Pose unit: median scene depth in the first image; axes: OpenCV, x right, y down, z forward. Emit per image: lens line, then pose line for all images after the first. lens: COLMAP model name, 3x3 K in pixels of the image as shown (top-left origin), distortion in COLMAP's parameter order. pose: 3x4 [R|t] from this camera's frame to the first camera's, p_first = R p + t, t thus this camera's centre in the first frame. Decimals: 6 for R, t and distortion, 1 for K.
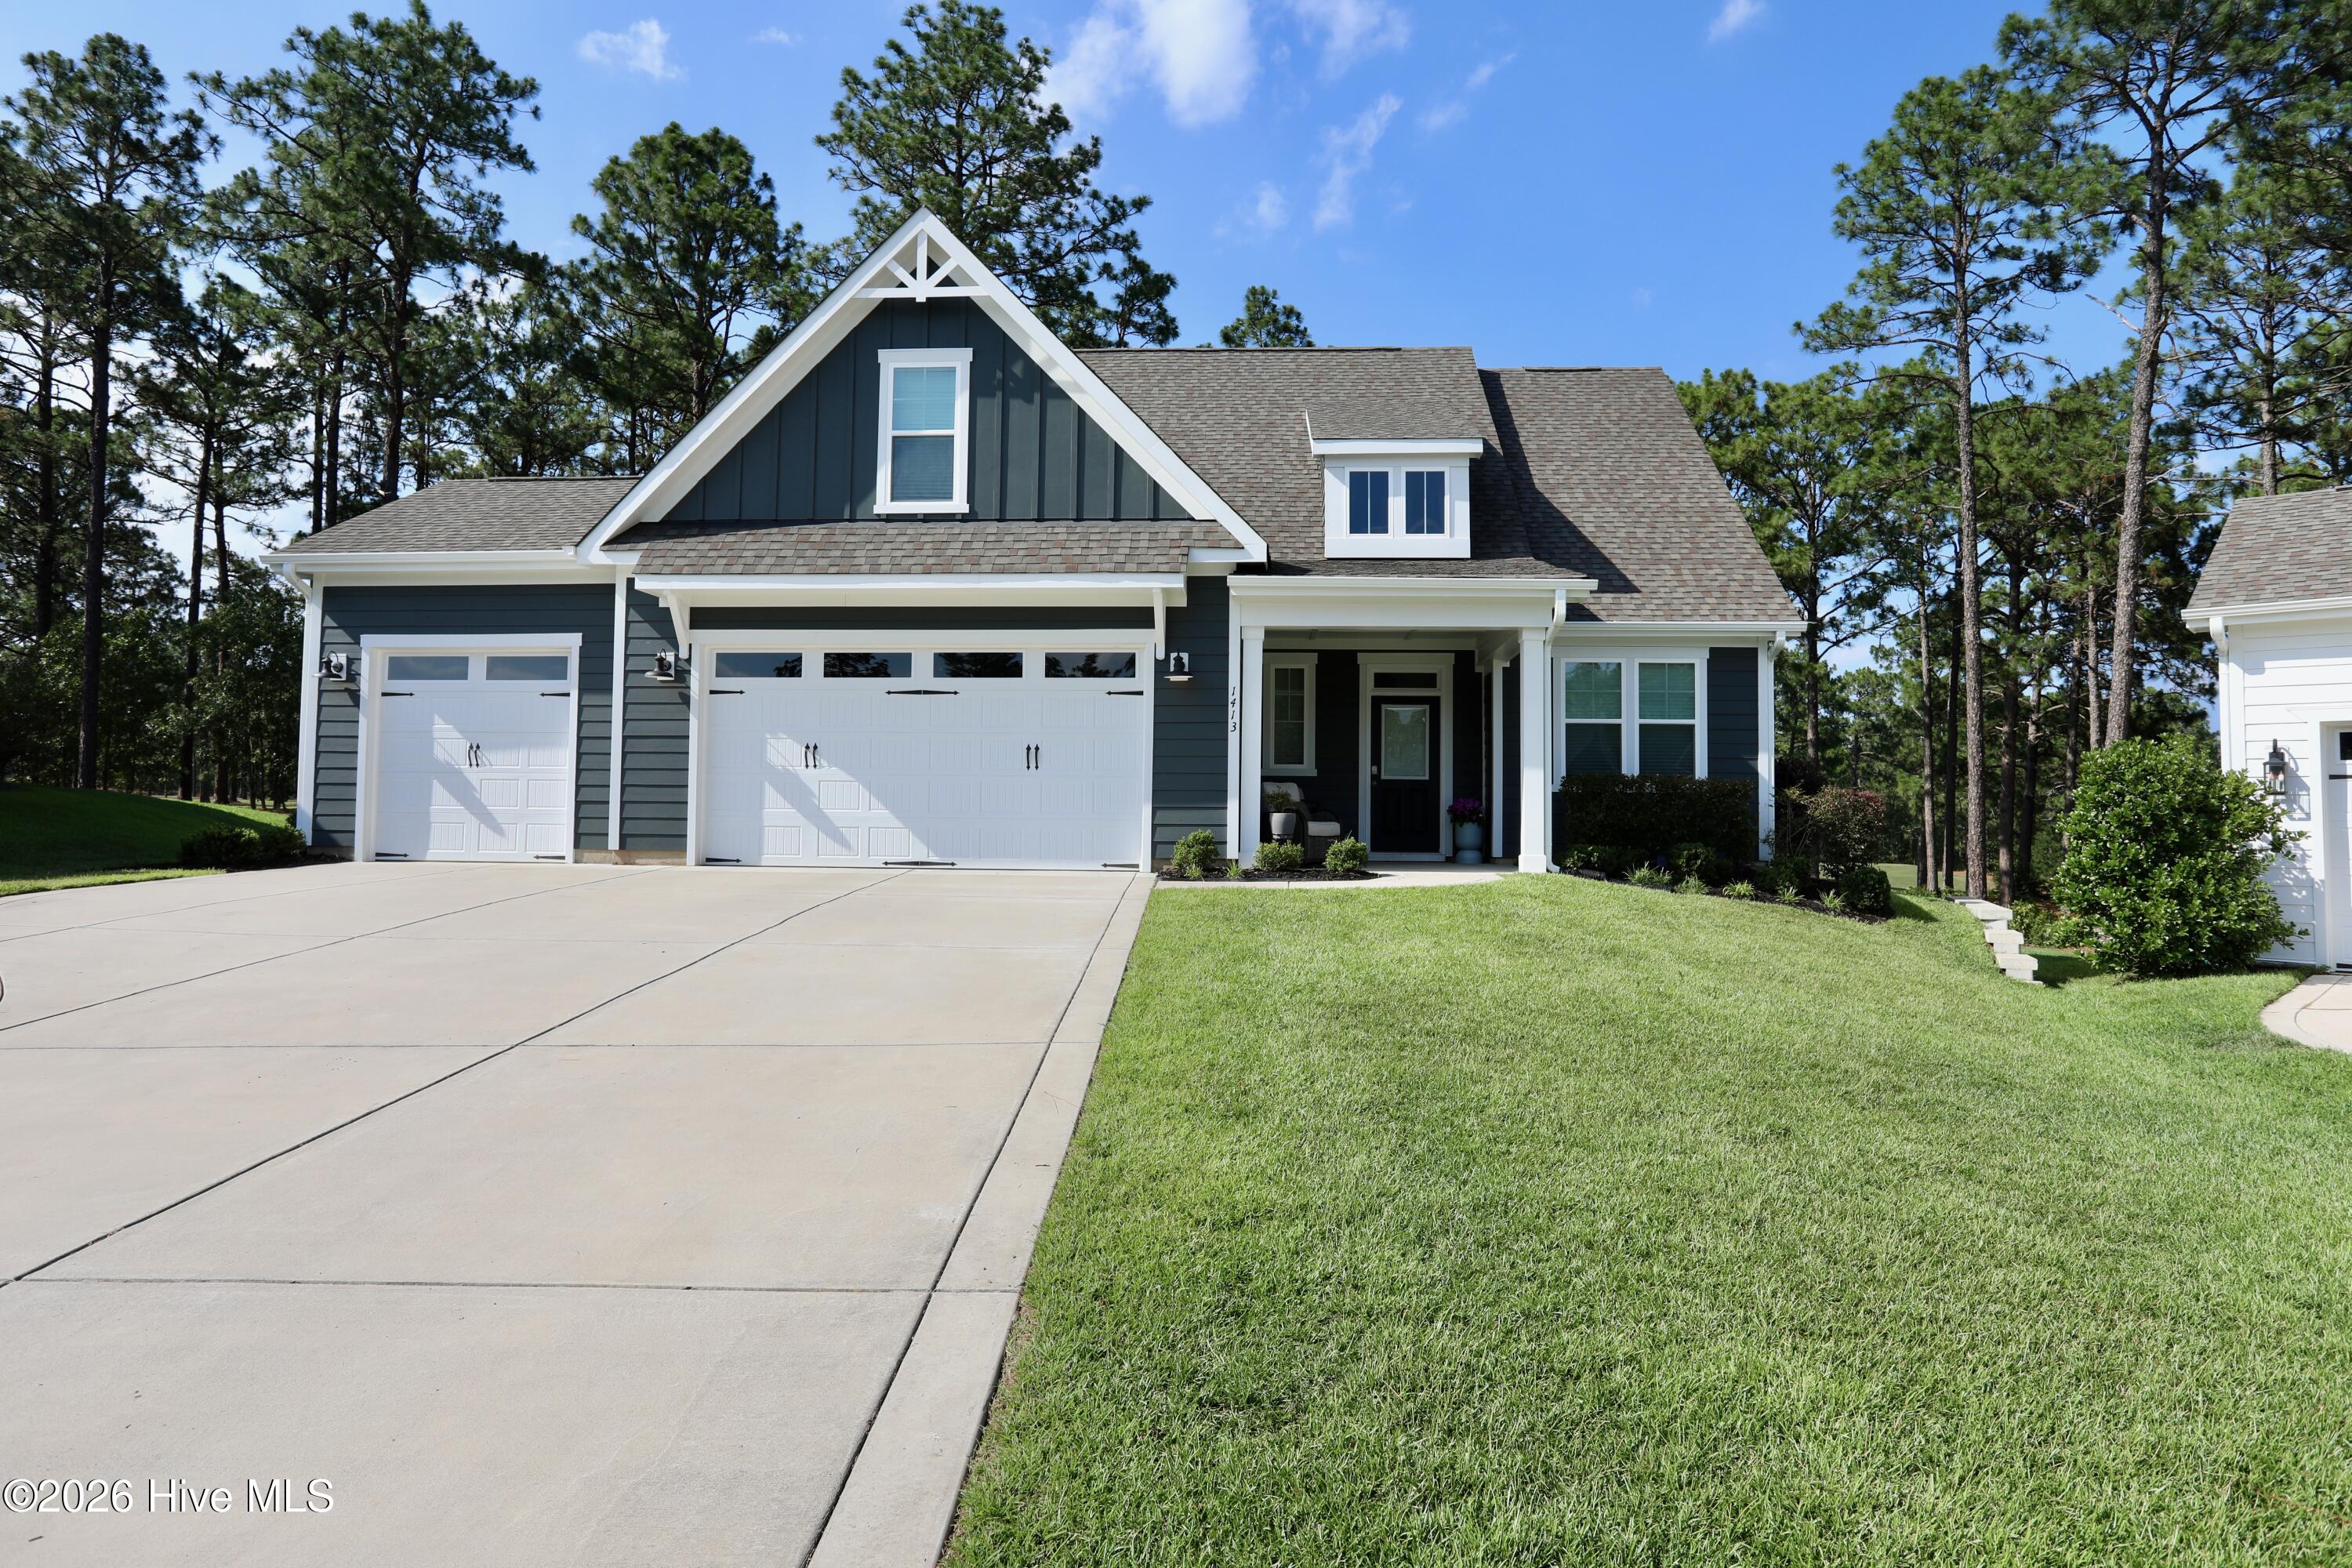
lens RADIAL K [[1416.5, 0, 1177.0], [0, 1416.5, 777.3], [0, 0, 1]] dist [-0.024365, 0.003902]
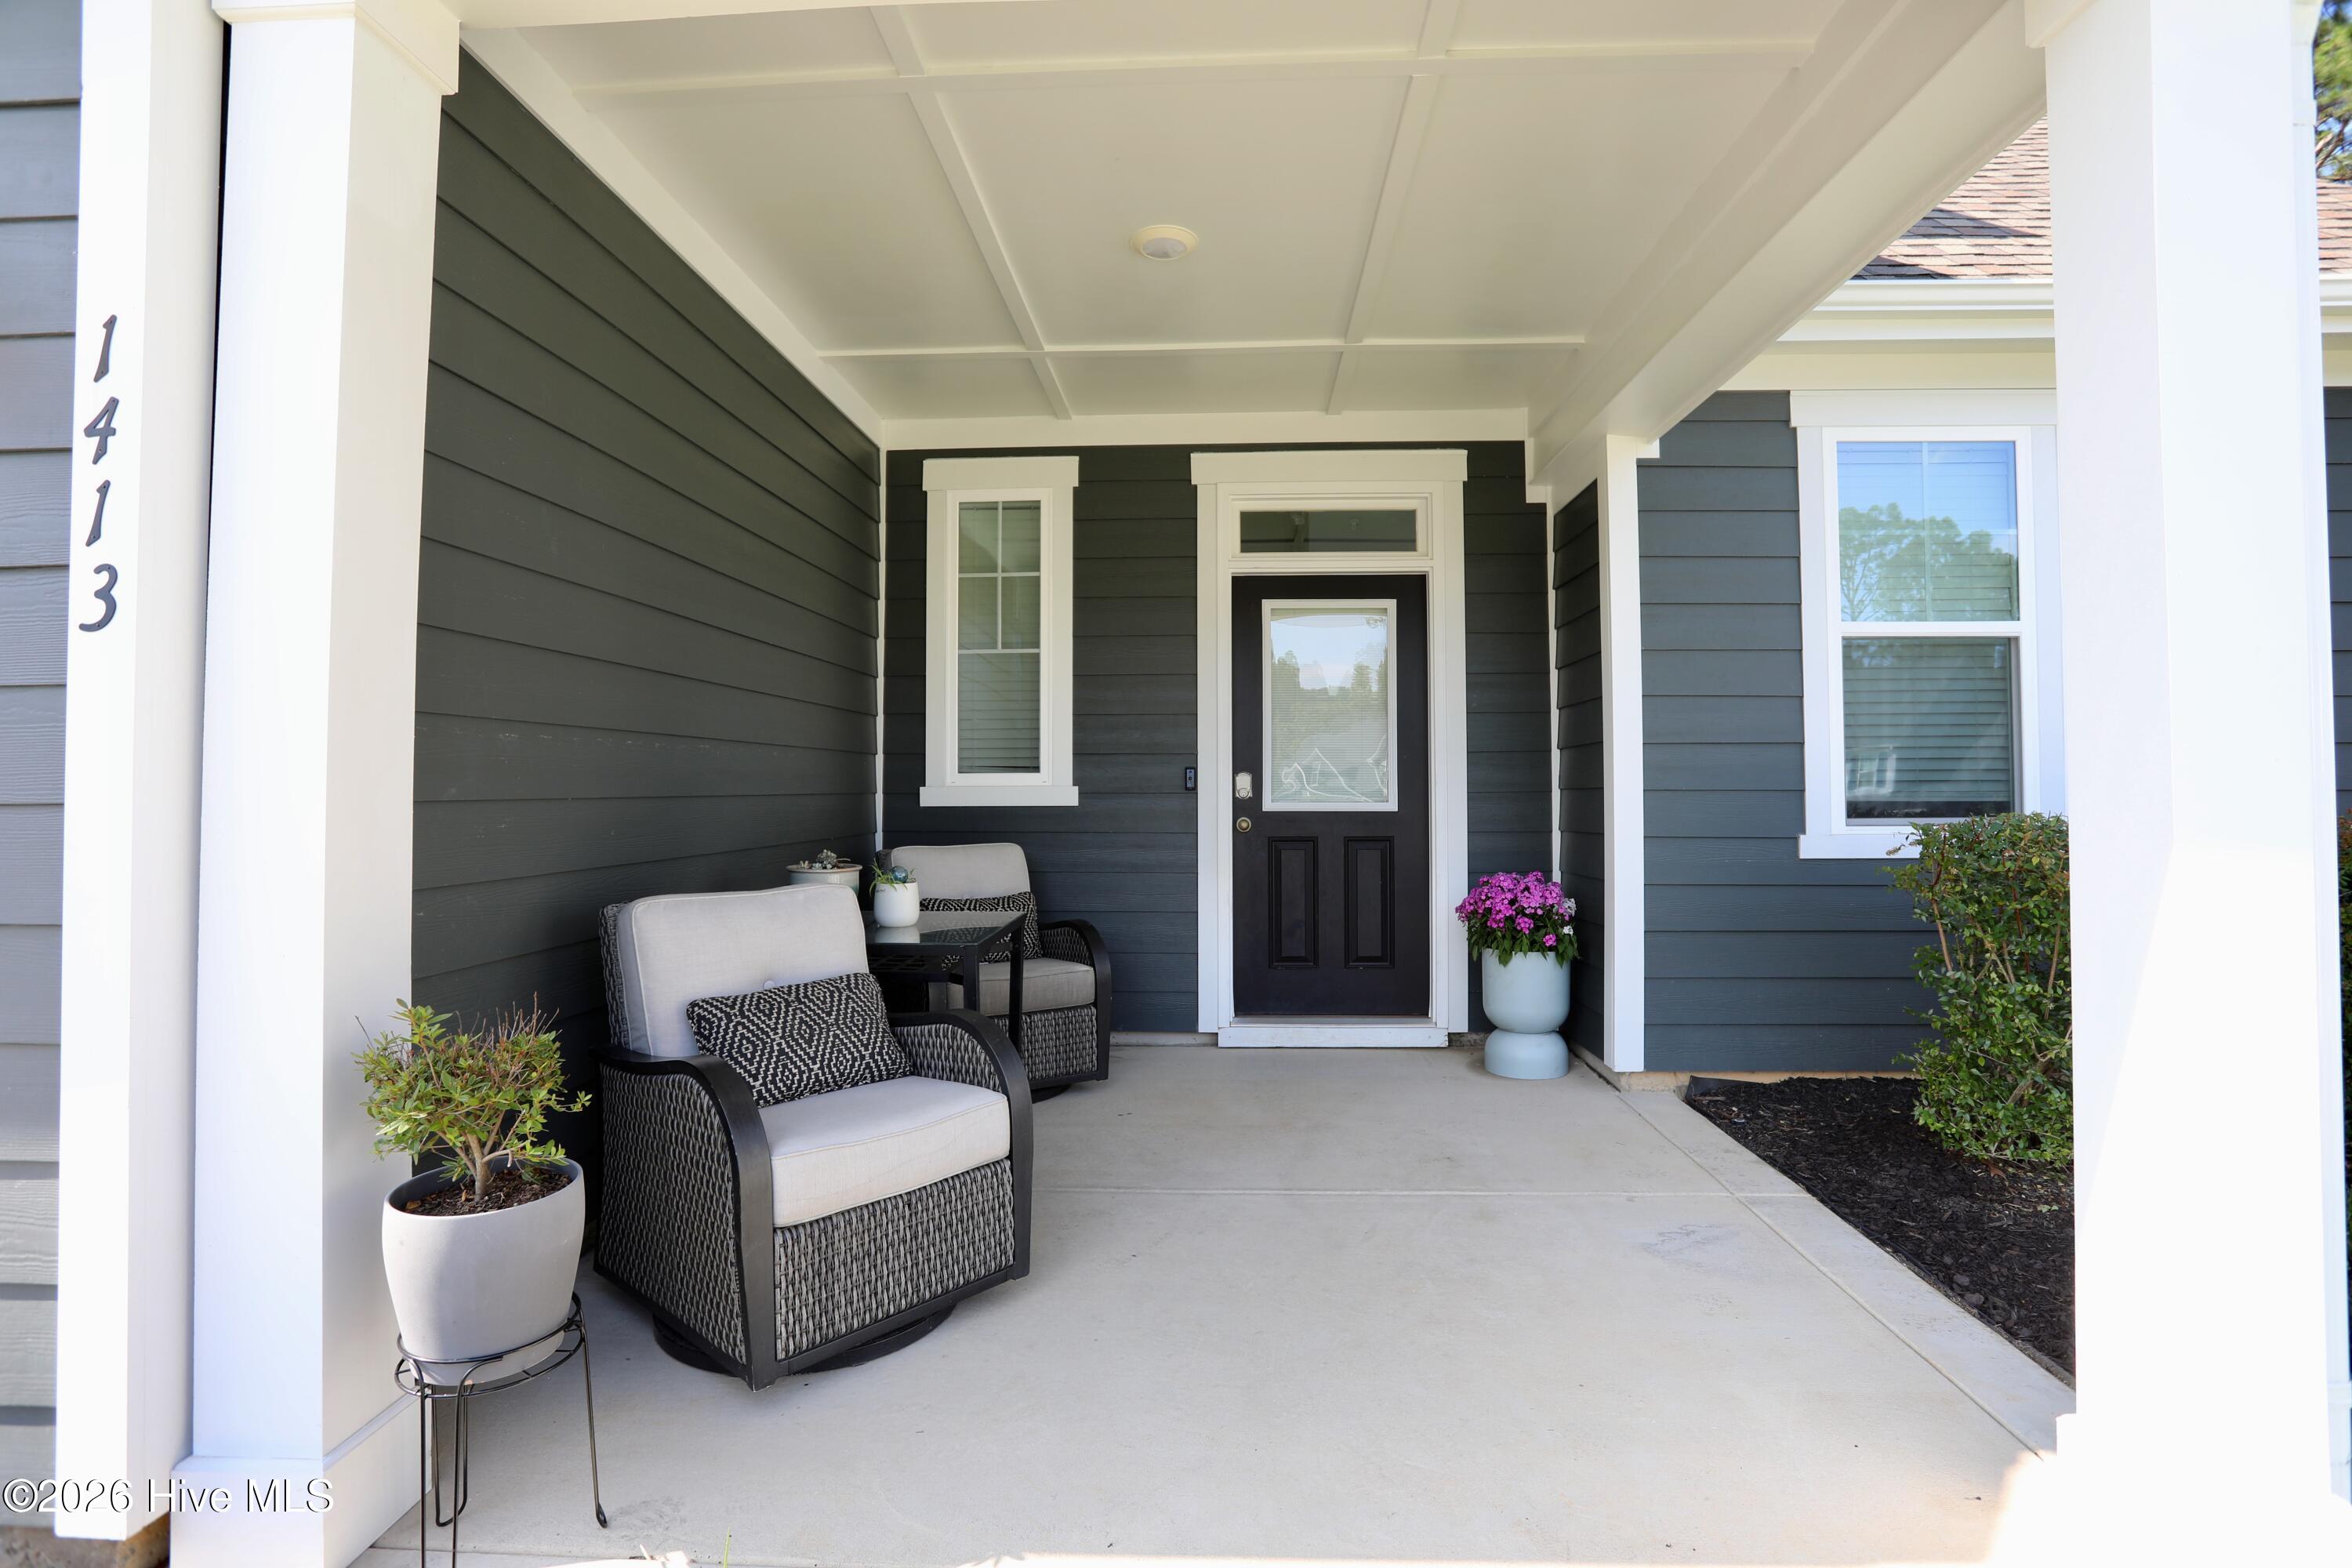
lens RADIAL K [[1145.9, 0, 1179.8], [0, 1145.9, 768.7], [0, 0, 1]] dist [-0.080001, 0.040382]
pose [[0.999689, -0.013916, 0.020712, 0.064504], [0.013498, 0.999705, 0.020202, -0.008326], [-0.020987, -0.019917, 0.999581, 0.392312]]
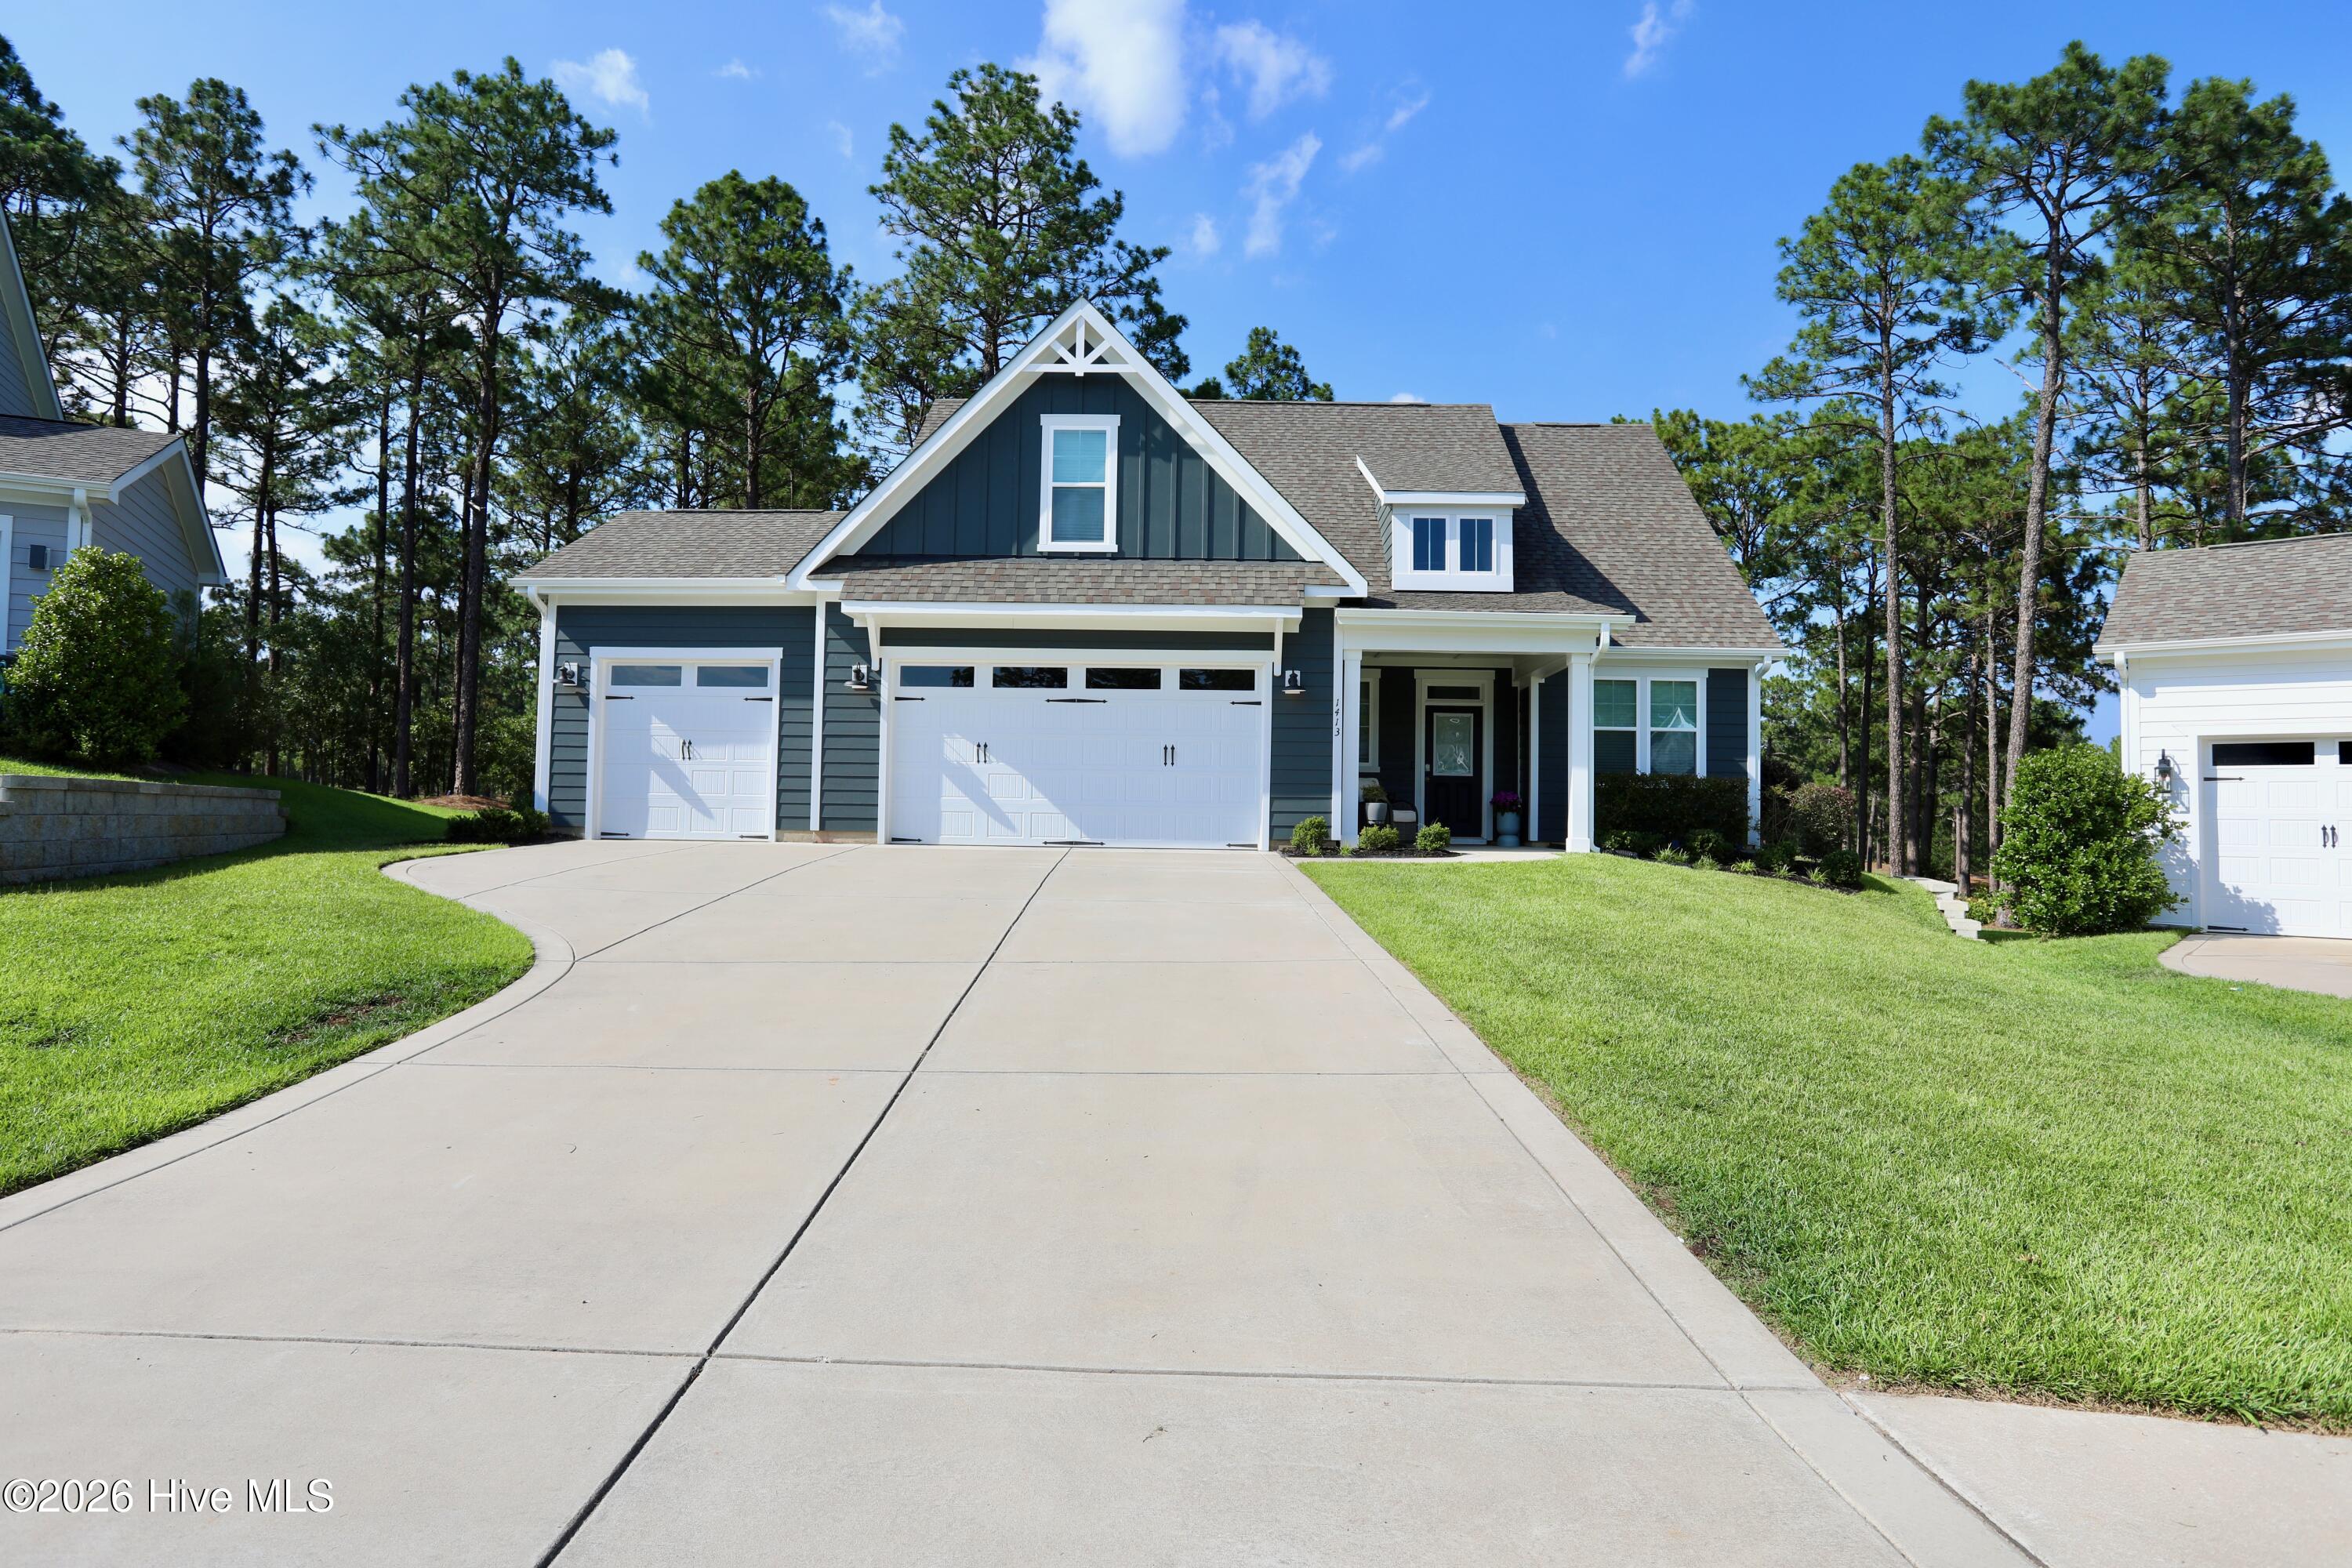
lens RADIAL K [[1345.2, 0, 1181.2], [0, 1345.2, 777.7], [0, 0, 1]] dist [-0.031456, -0.000264]
pose [[0.999143, 0.006773, 0.040826, -0.062113], [-0.006975, 0.999964, 0.004801, -0.000392], [-0.040792, -0.005082, 0.999155, -0.065673]]
